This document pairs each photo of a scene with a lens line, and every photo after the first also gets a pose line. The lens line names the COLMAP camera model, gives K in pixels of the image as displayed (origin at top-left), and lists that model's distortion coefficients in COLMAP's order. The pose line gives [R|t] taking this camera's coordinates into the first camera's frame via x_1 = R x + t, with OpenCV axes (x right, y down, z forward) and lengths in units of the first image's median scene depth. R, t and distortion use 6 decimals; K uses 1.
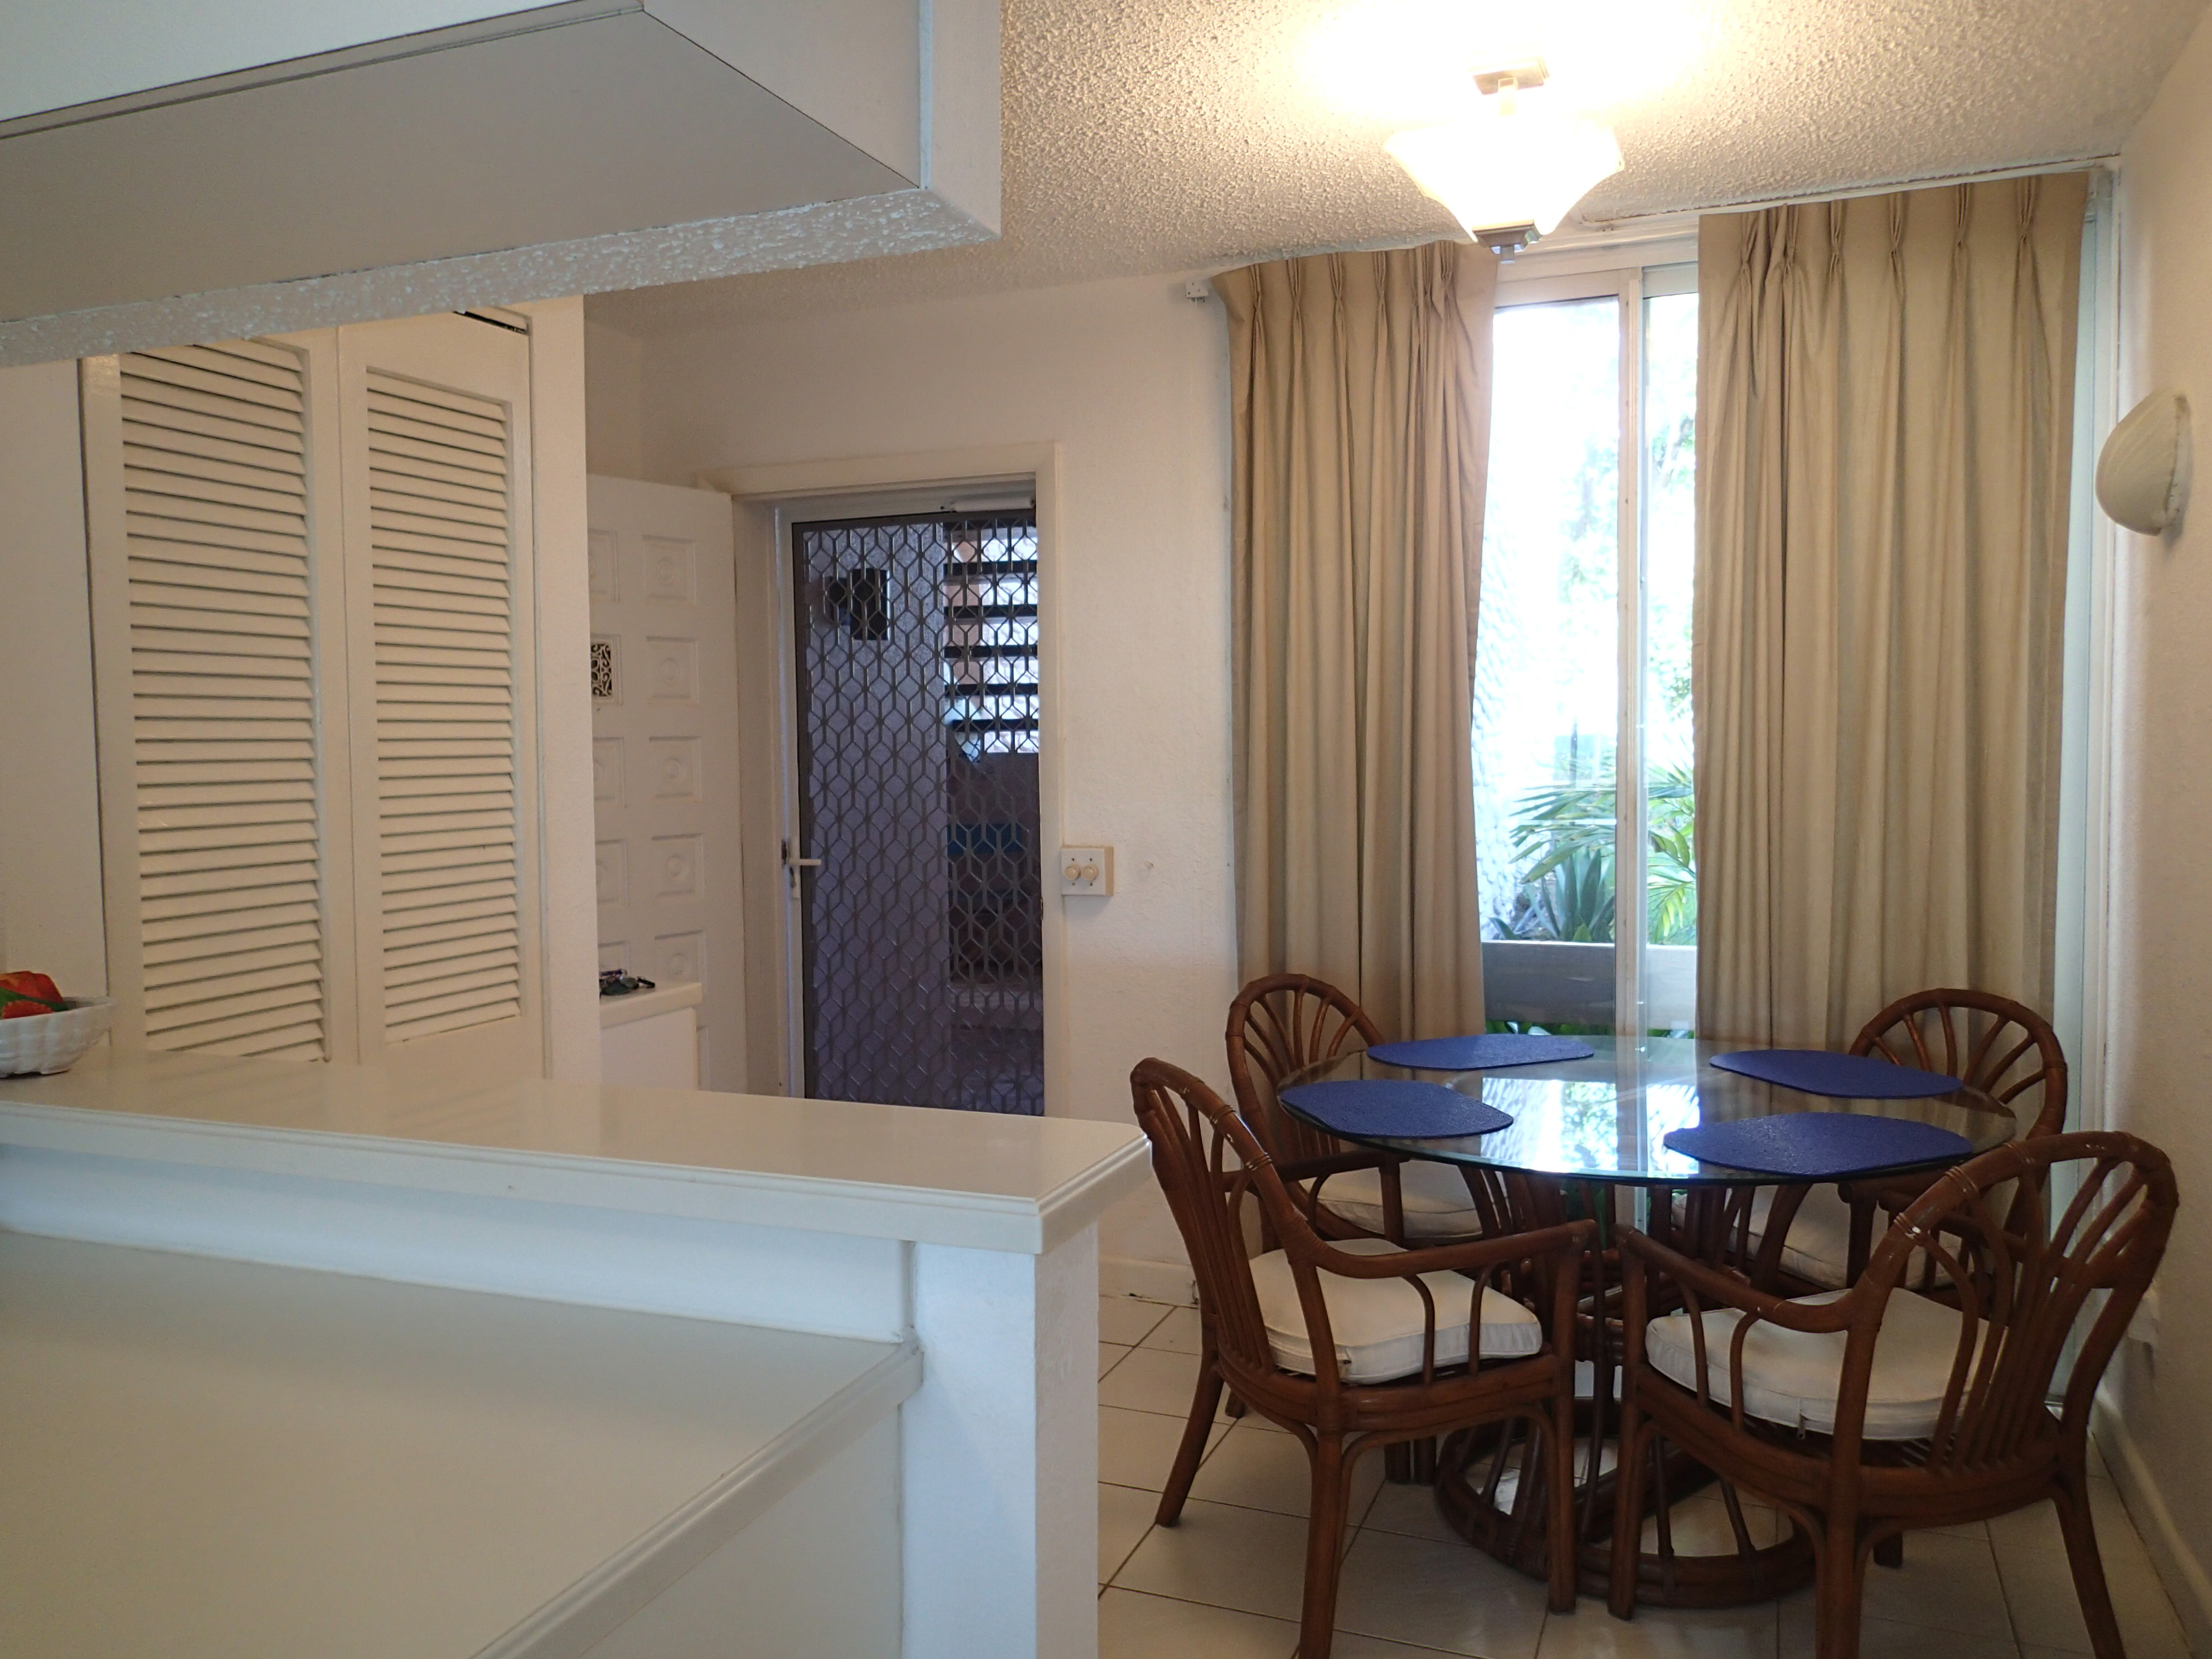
lens RADIAL K [[1651.2, 0, 1106.0], [0, 1651.2, 829.5], [0, 0, 1]] dist [0.004184, 0.002019]
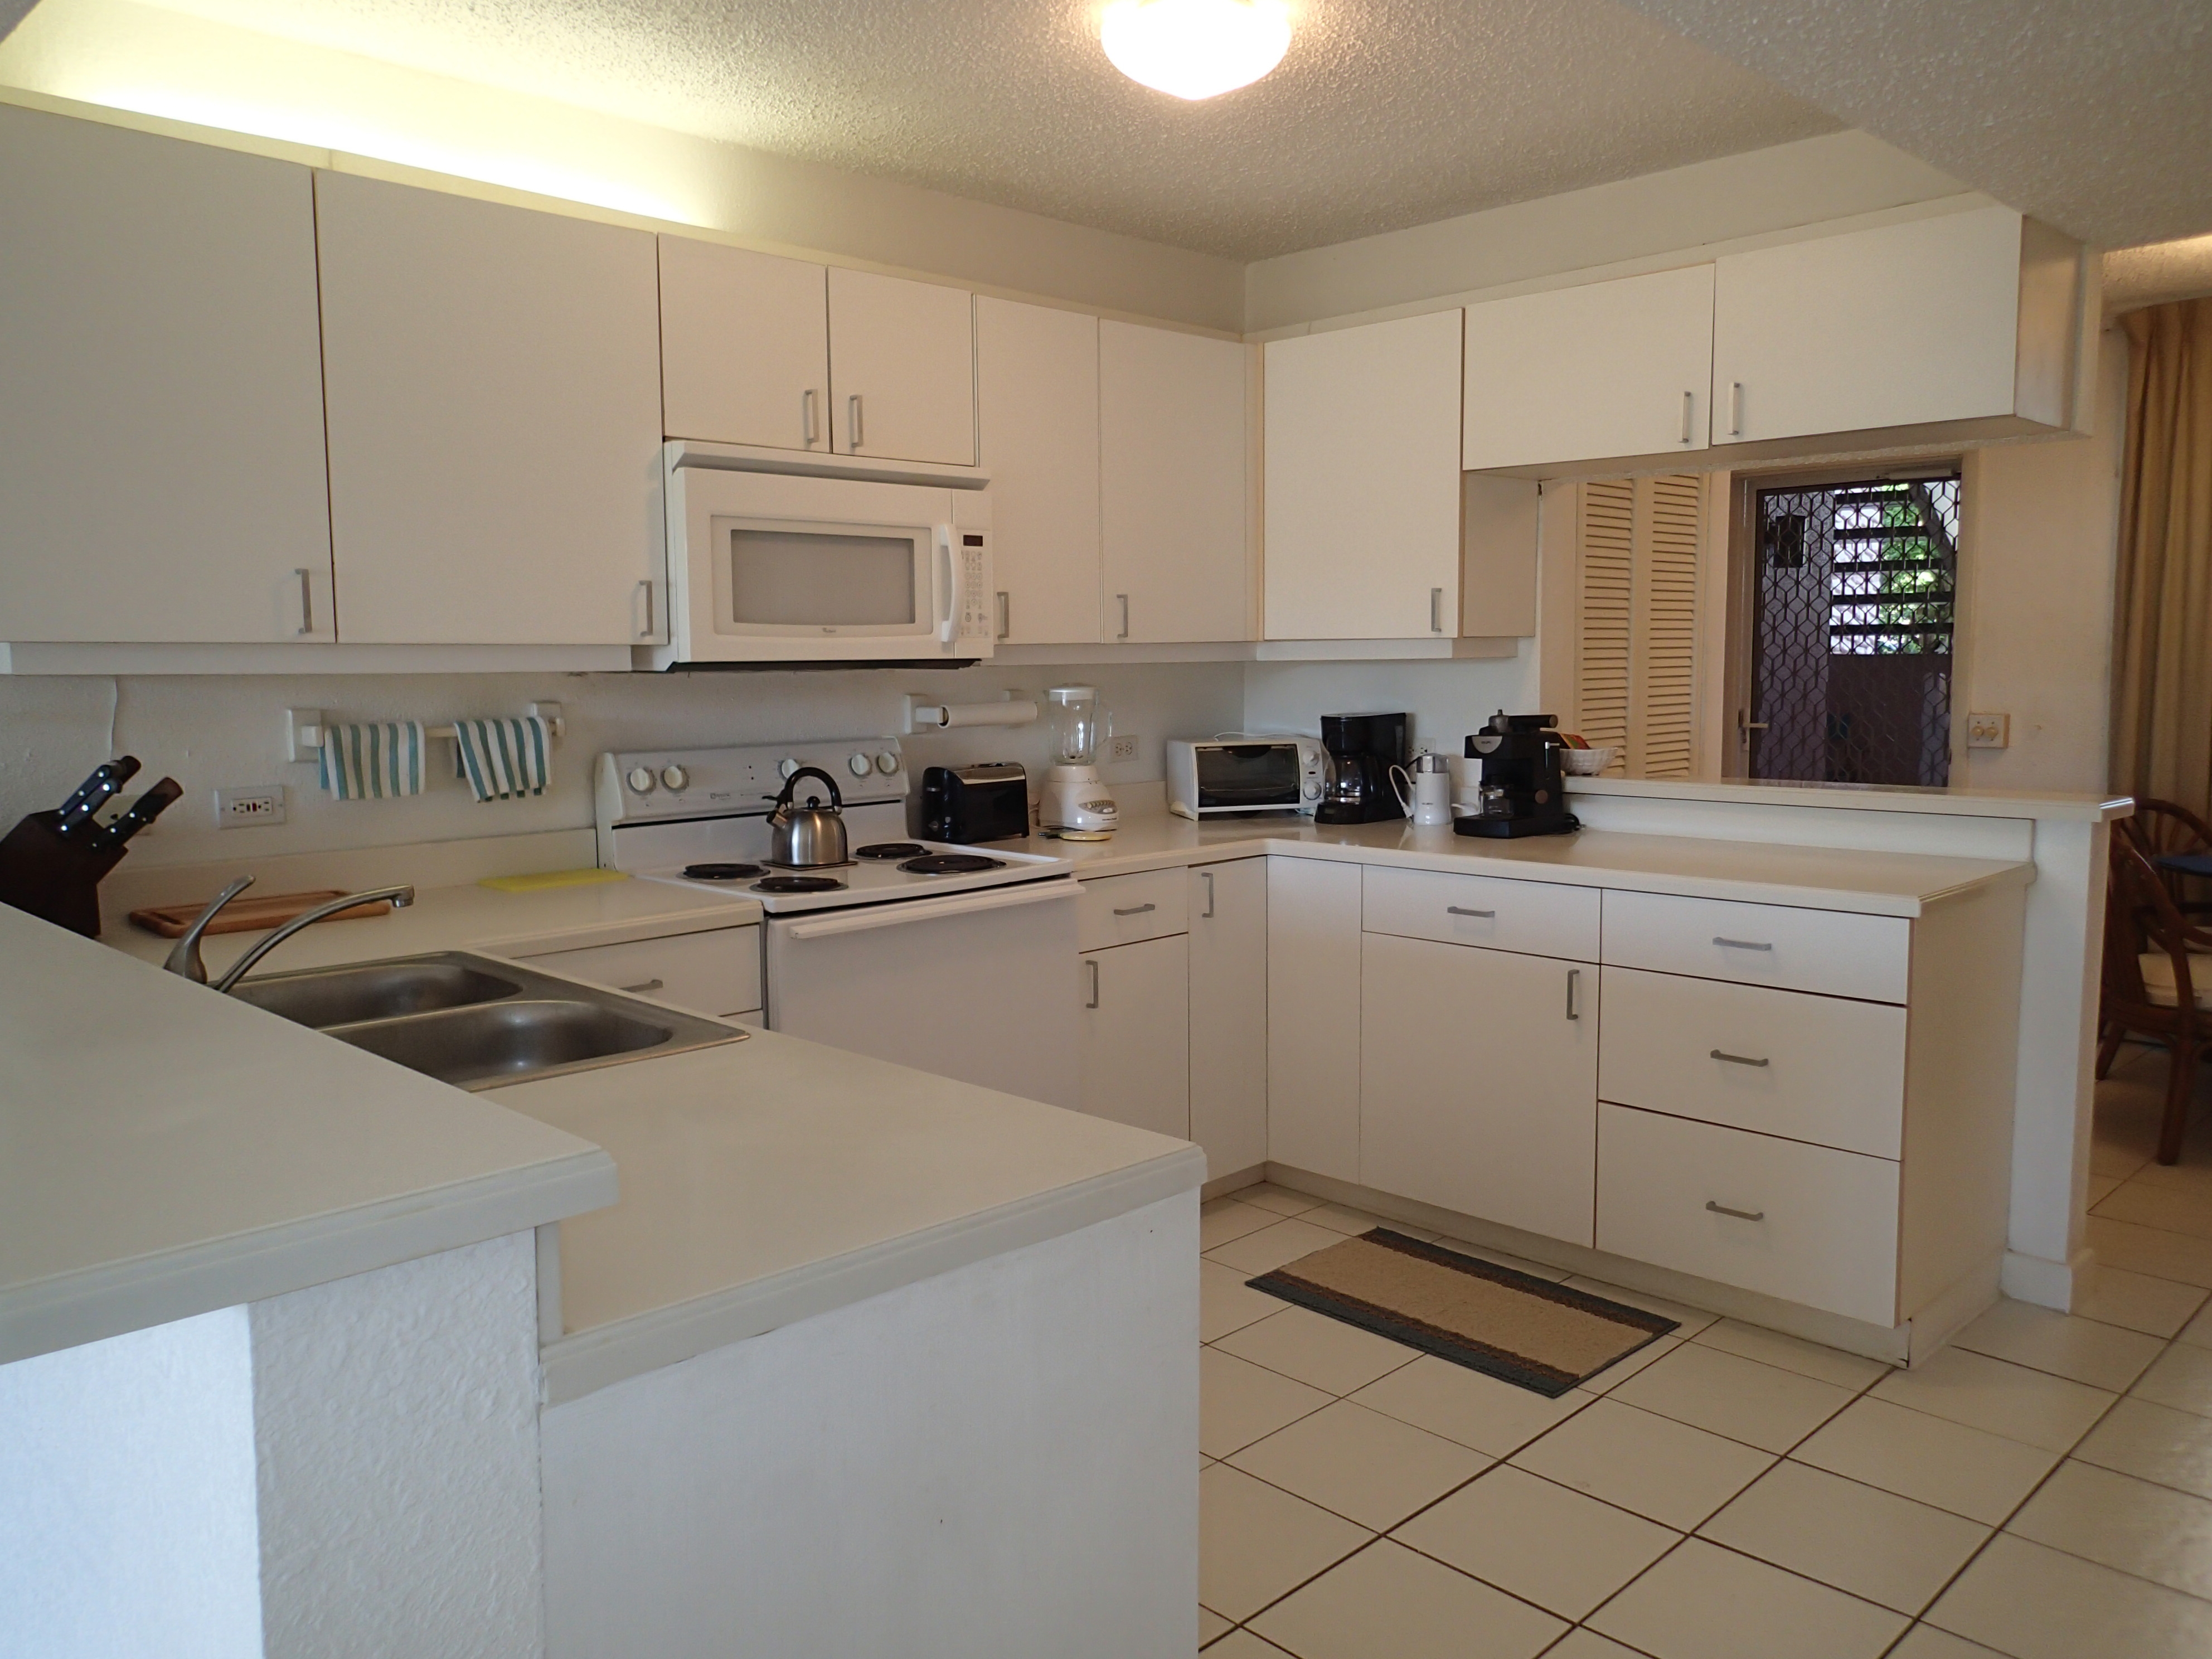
lens RADIAL K [[1651.2, 0, 1106.0], [0, 1651.2, 829.5], [0, 0, 1]] dist [0.004184, 0.002019]
pose [[0.913708, 0.041341, -0.404263, -0.112754], [-0.016732, 0.997795, 0.064221, 0.027361], [0.406027, -0.051916, 0.912385, -0.562512]]
